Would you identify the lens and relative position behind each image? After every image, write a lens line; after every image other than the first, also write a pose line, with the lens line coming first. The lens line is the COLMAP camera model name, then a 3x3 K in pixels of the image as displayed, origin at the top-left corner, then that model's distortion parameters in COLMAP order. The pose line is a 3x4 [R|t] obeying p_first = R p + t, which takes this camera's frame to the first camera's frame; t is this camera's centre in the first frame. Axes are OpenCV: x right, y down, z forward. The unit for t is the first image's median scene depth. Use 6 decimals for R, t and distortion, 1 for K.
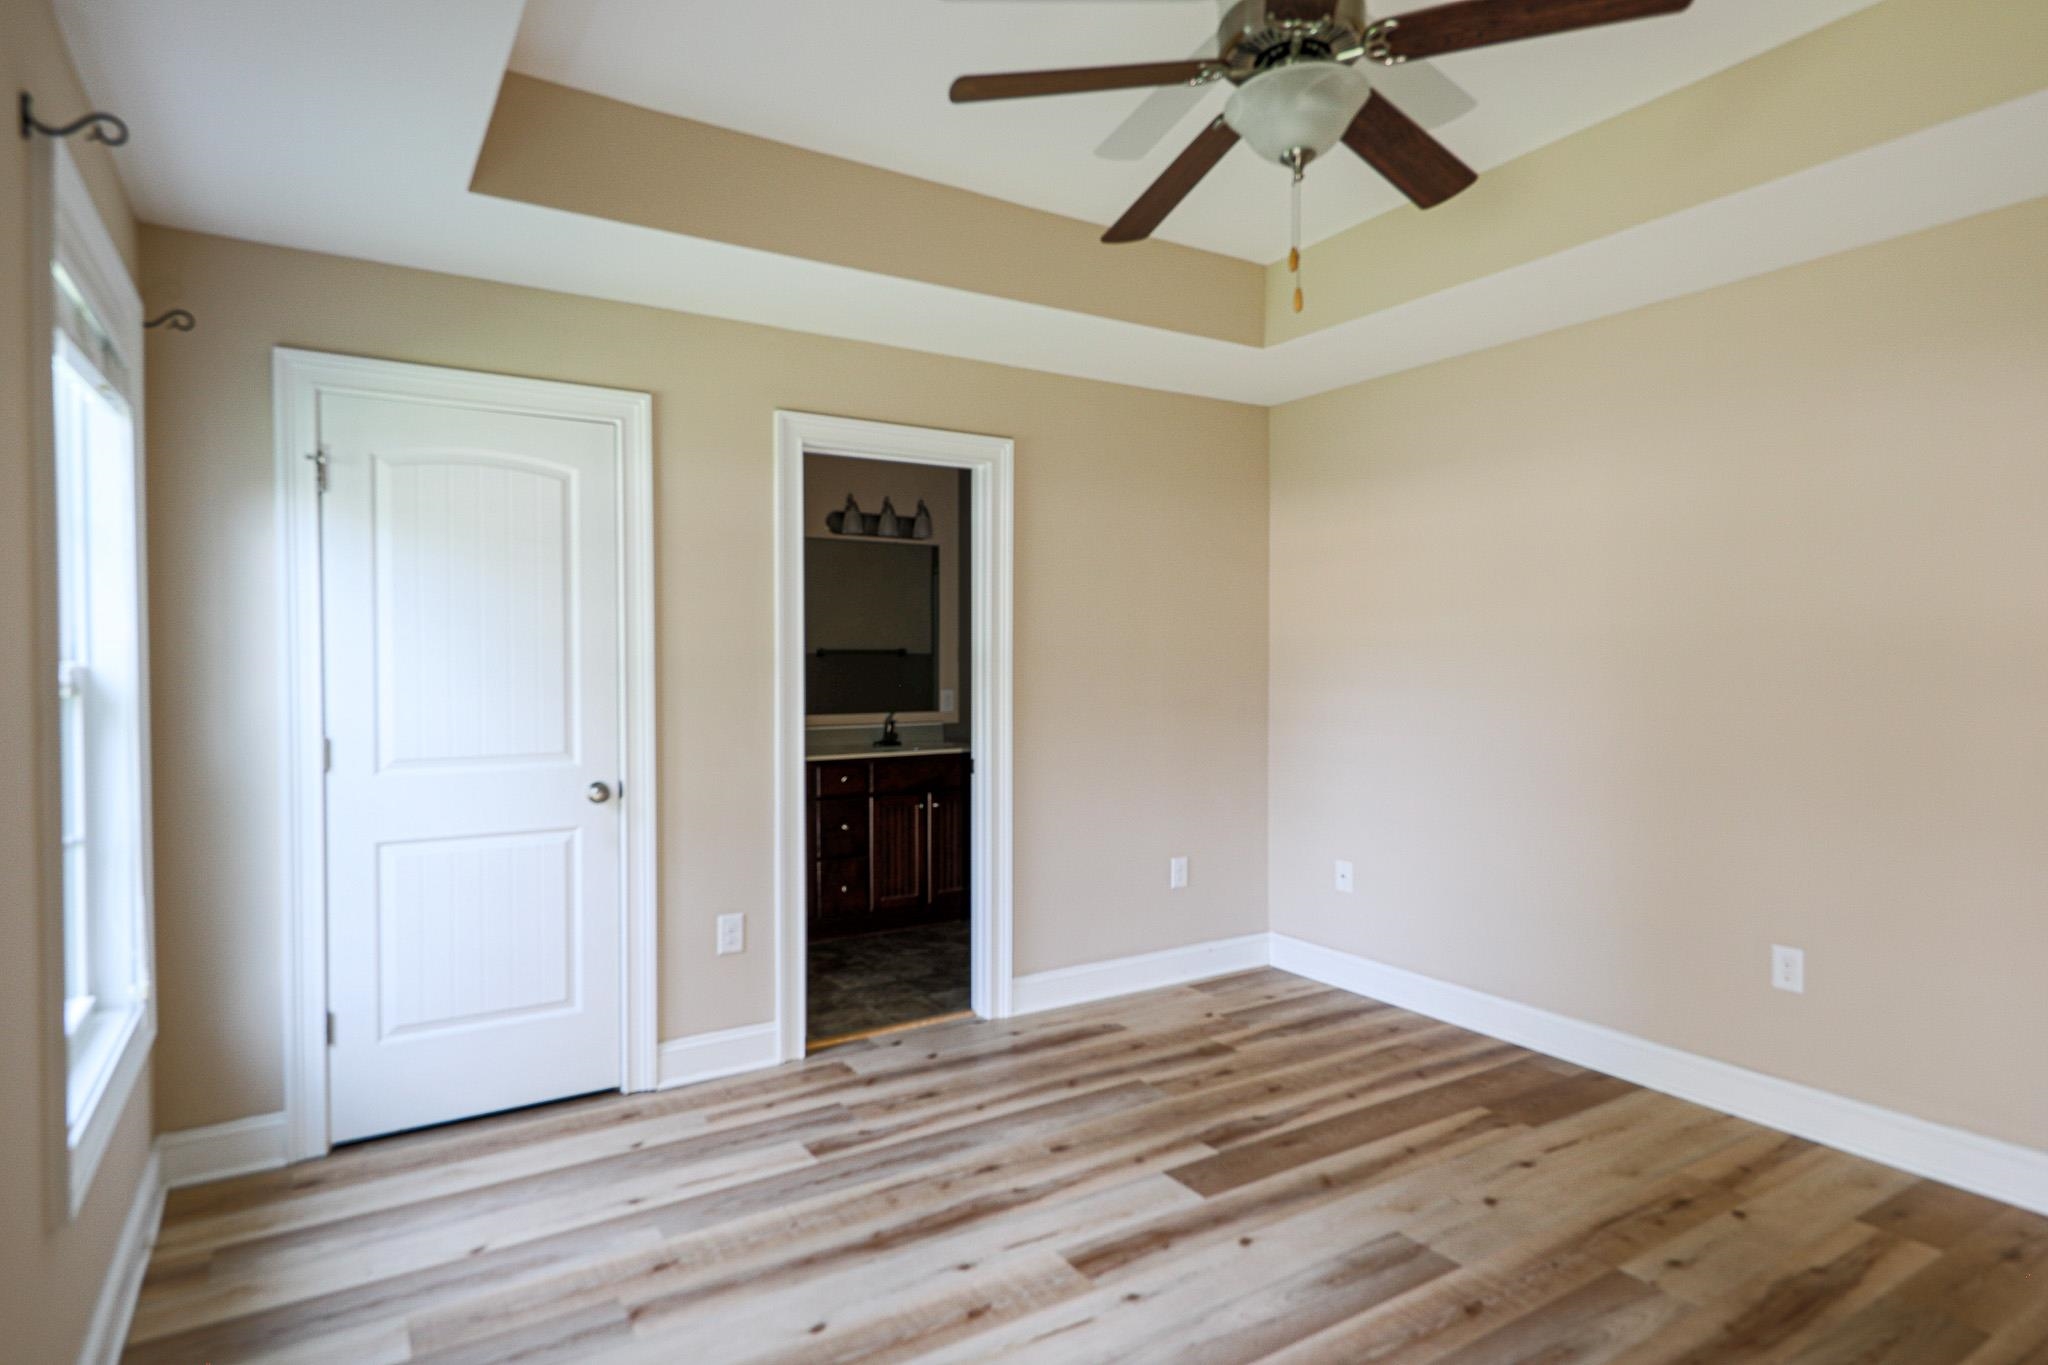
lens RADIAL K [[1120.2, 0, 1034.9], [0, 1120.2, 682.3], [0, 0, 1]] dist [0.022401, -0.008452]
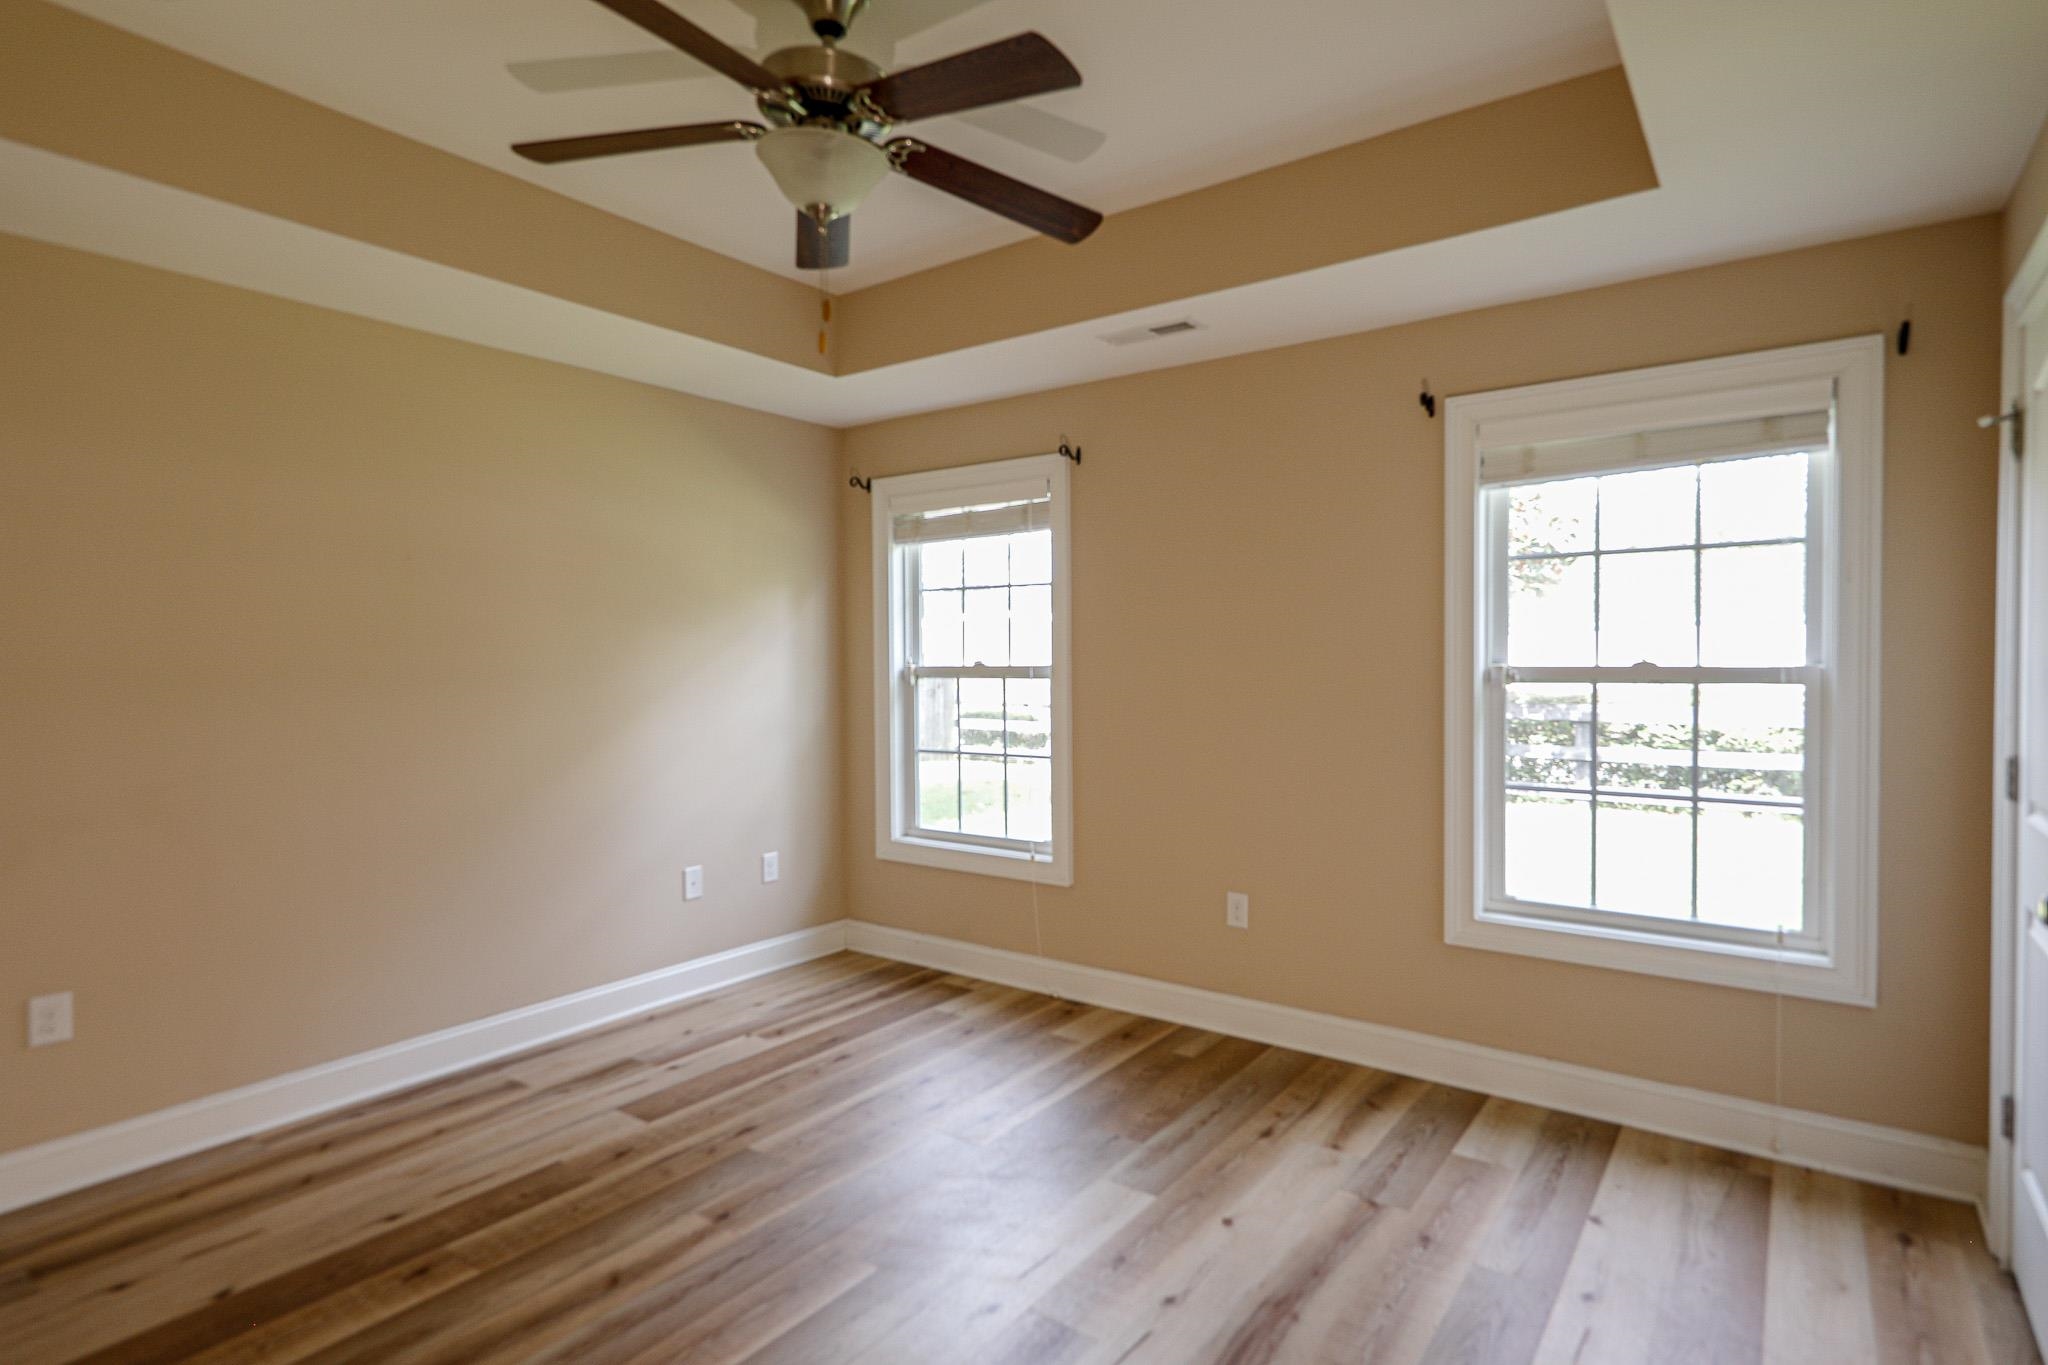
lens RADIAL K [[1055.5, 0, 1040.6], [0, 1055.5, 678.7], [0, 0, 1]] dist [0.021066, -0.006790]
pose [[-0.928659, 0.016406, -0.370572, 0.292768], [0.000494, 0.999075, 0.042993, -0.042579], [0.370935, 0.039743, -0.927808, 1.411568]]
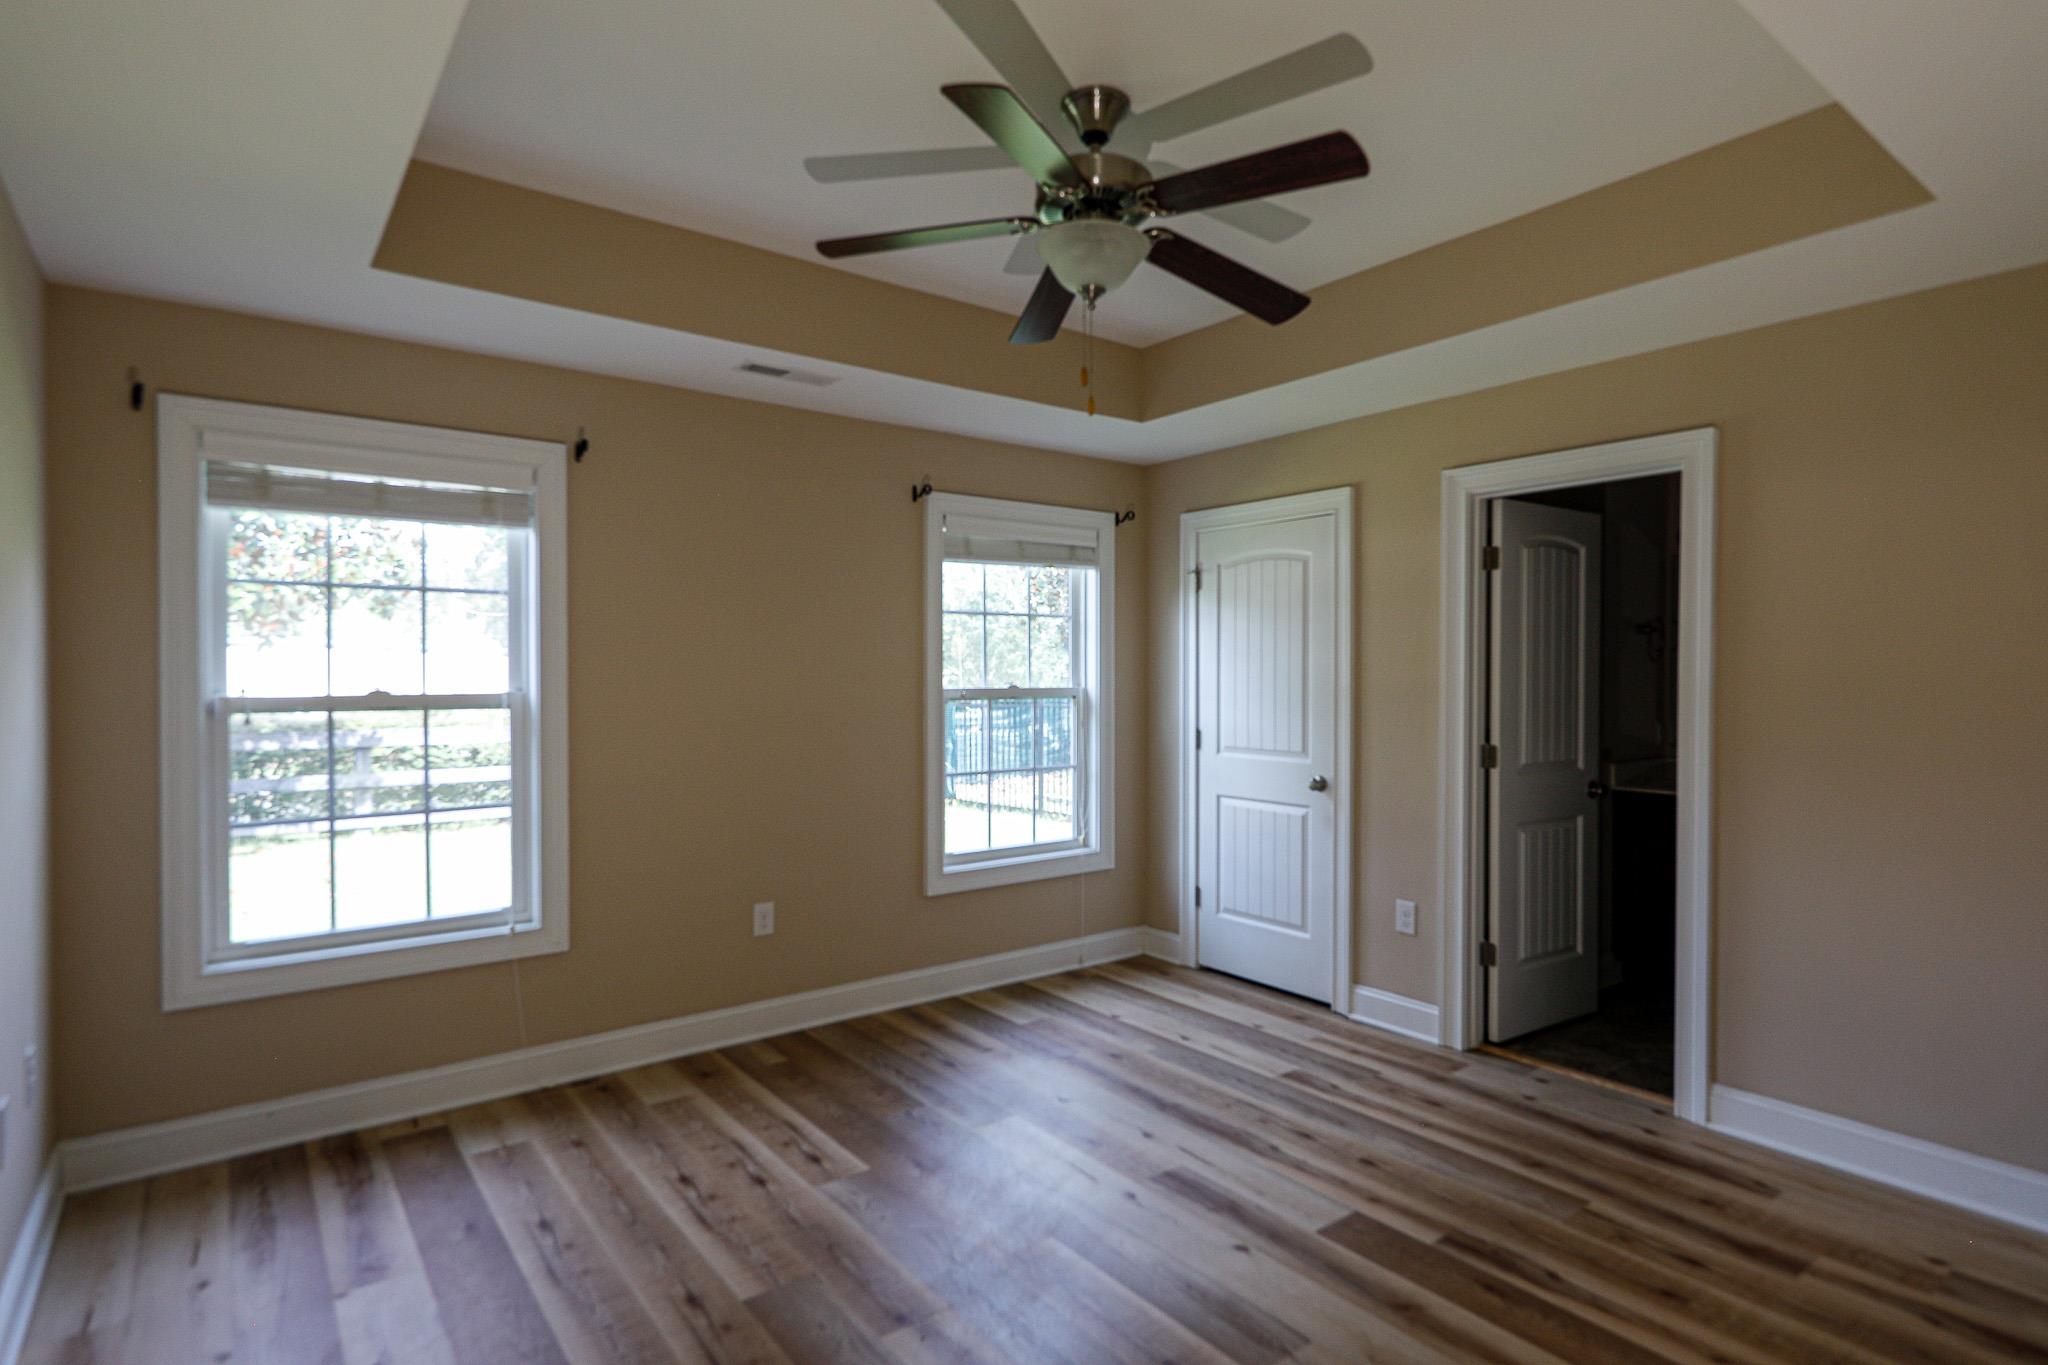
lens RADIAL K [[1055.5, 0, 1023.0], [0, 1055.5, 671.2], [0, 0, 1]] dist [0.021066, -0.006790]
pose [[0.081126, -0.000133, -0.996704, 0.959406], [-0.020670, 0.999785, -0.001816, -0.032529], [0.996490, 0.020749, 0.081106, 0.579240]]
